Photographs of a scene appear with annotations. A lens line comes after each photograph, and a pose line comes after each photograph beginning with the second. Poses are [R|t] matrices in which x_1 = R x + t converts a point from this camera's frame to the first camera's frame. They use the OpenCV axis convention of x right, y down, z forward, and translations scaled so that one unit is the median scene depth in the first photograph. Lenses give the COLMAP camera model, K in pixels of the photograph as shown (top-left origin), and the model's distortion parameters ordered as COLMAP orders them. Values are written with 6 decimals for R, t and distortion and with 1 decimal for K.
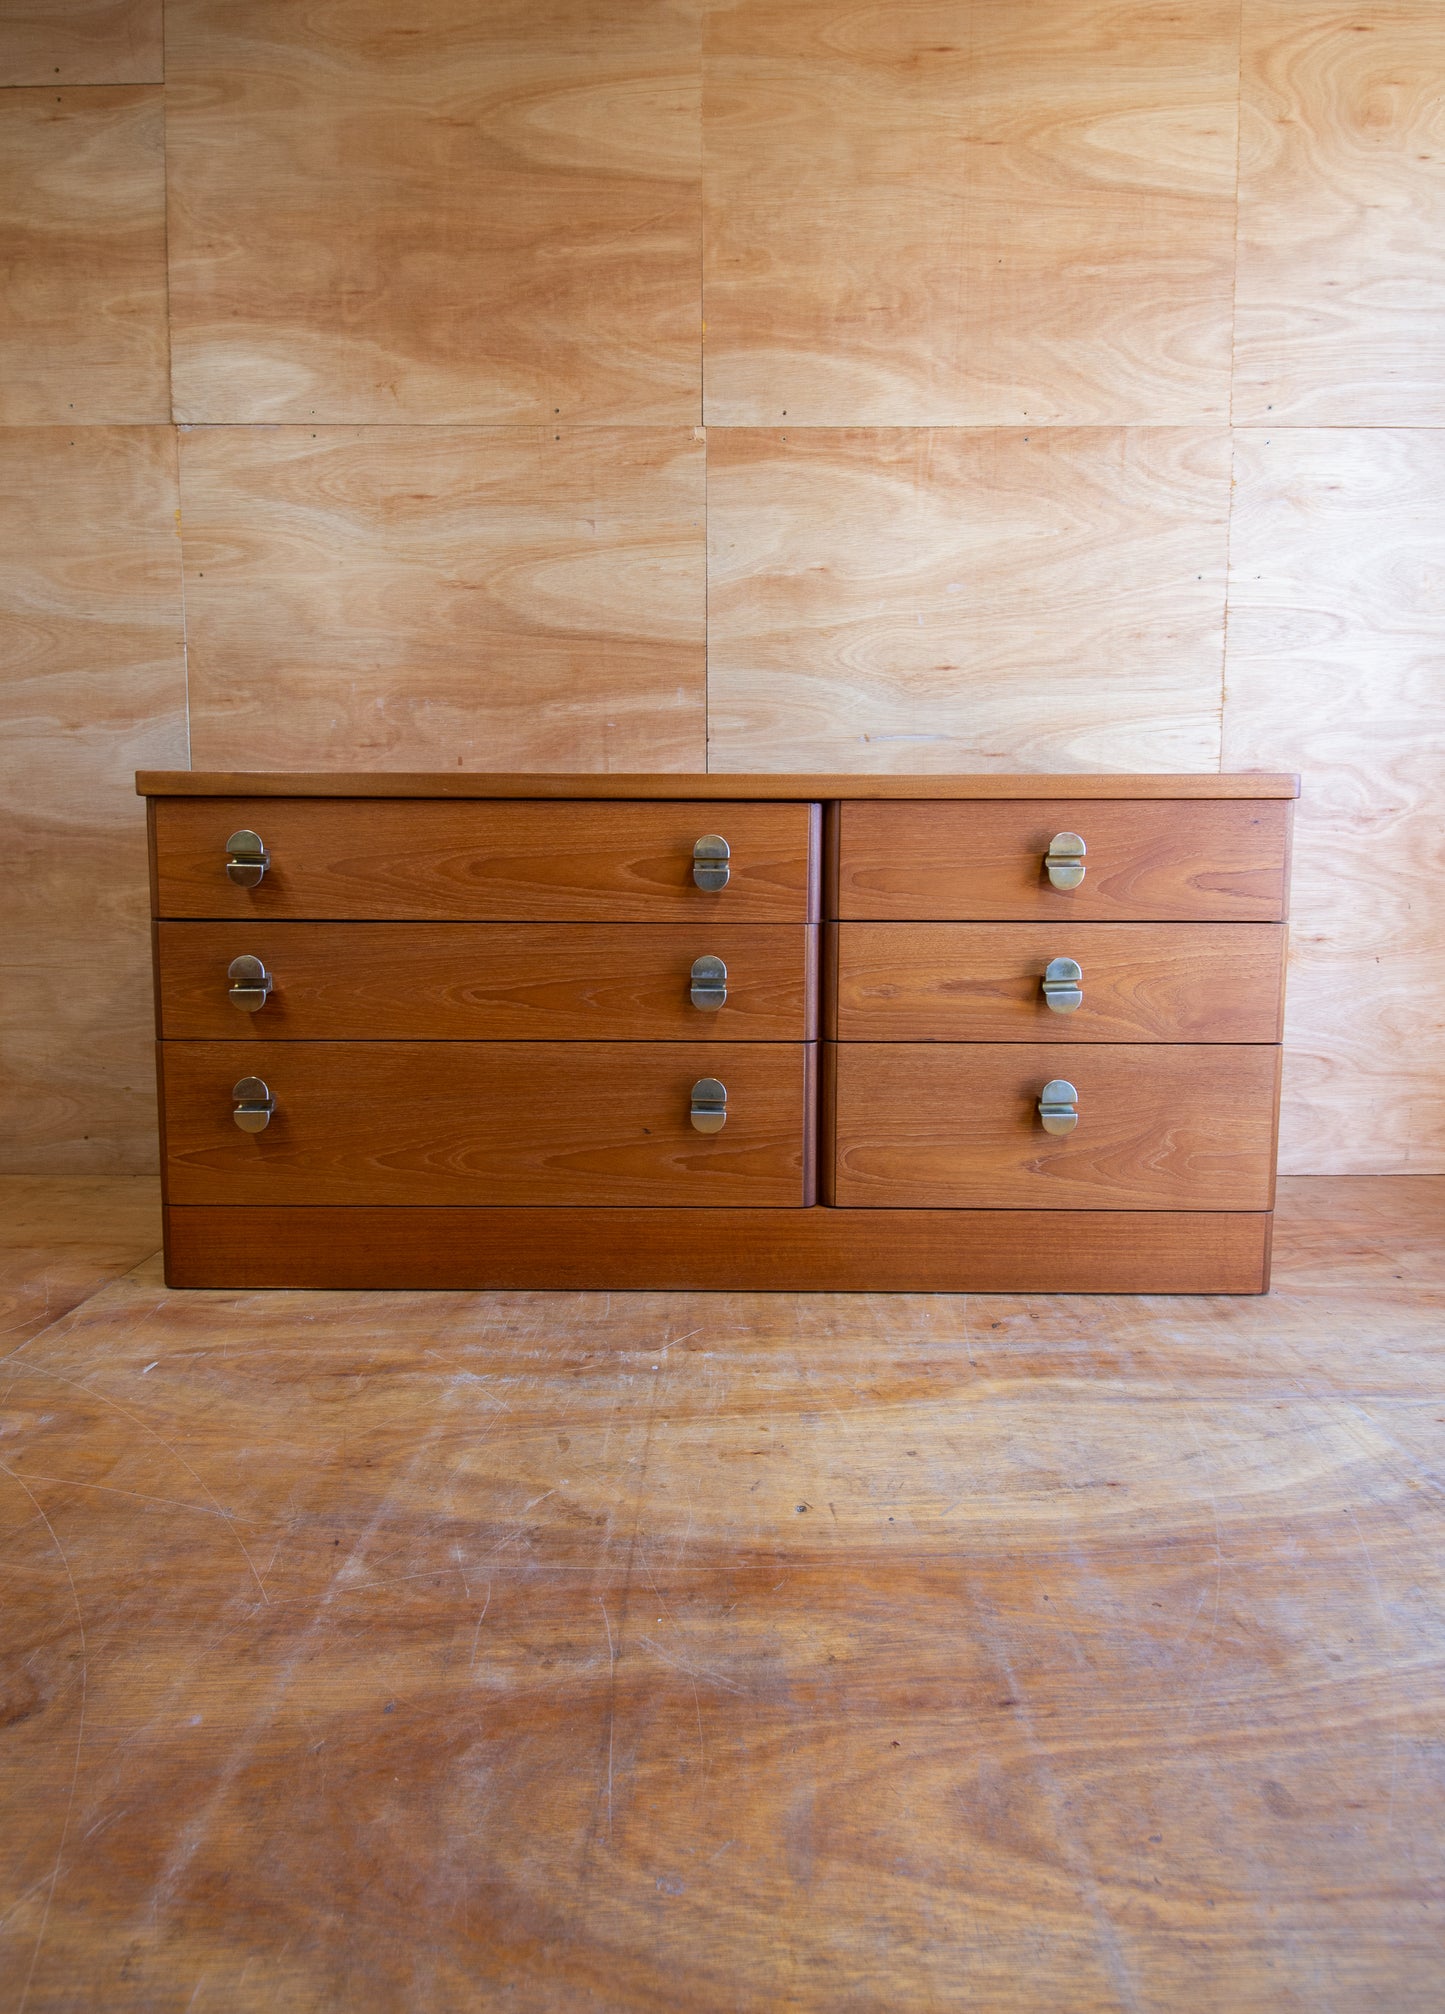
lens RADIAL K [[904.5, 0, 722.4], [0, 904.5, 933.7], [0, 0, 1]] dist [0.027266, -0.021191]
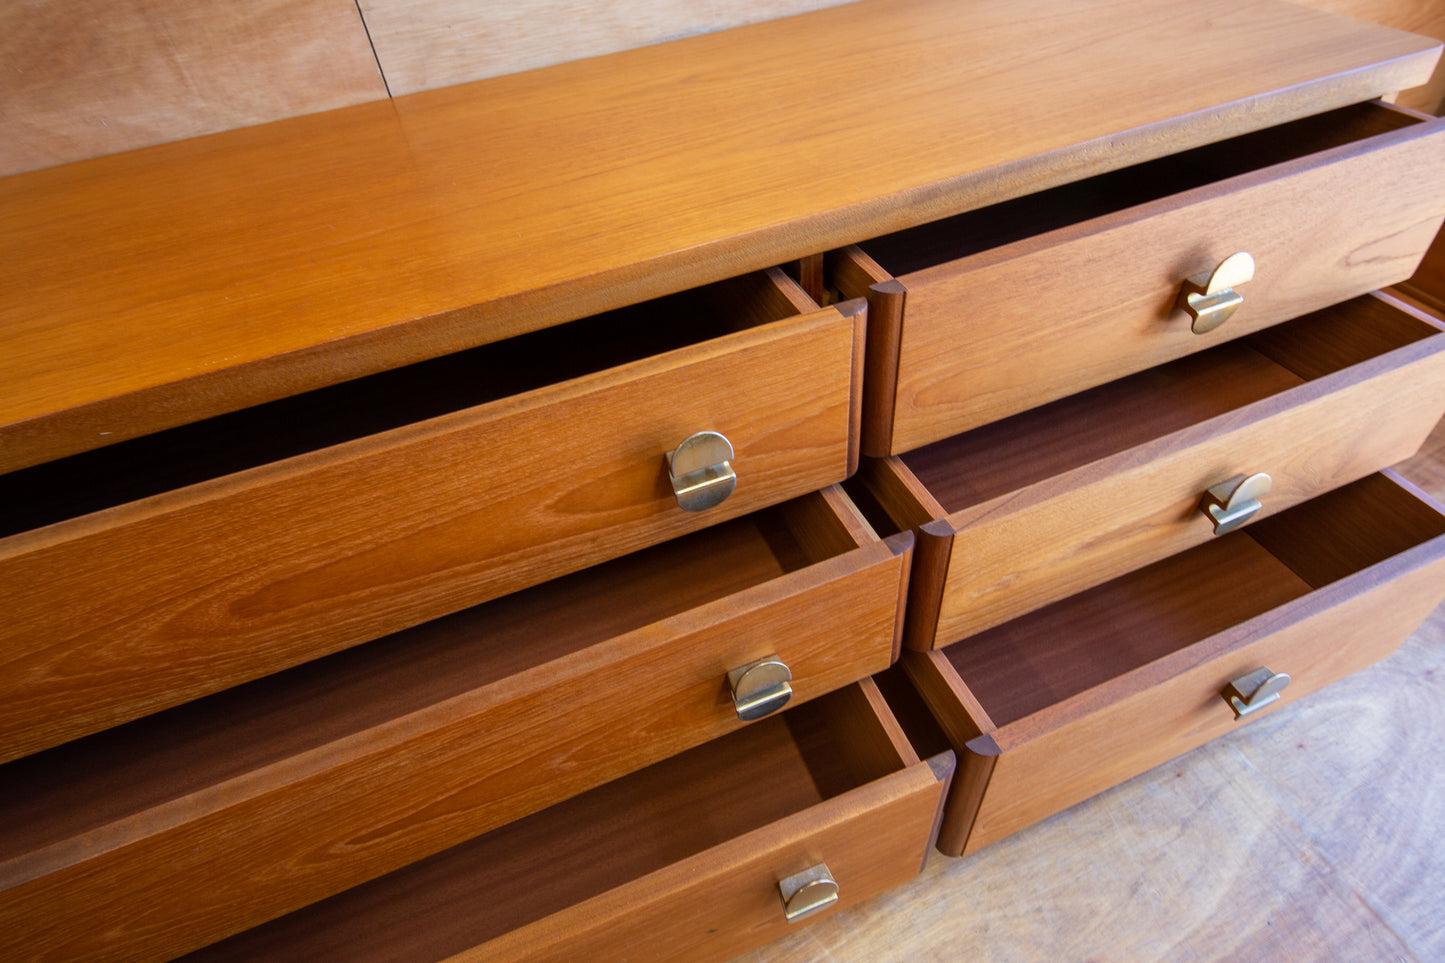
lens RADIAL K [[788.4, 0, 711.3], [0, 788.4, 482.0], [0, 0, 1]] dist [0.010917, -0.007801]
pose [[0.929471, -0.309016, 0.201477, -0.003509], [0.118568, 0.767435, 0.630068, -0.260748], [-0.349322, -0.561741, 0.749948, 0.406960]]
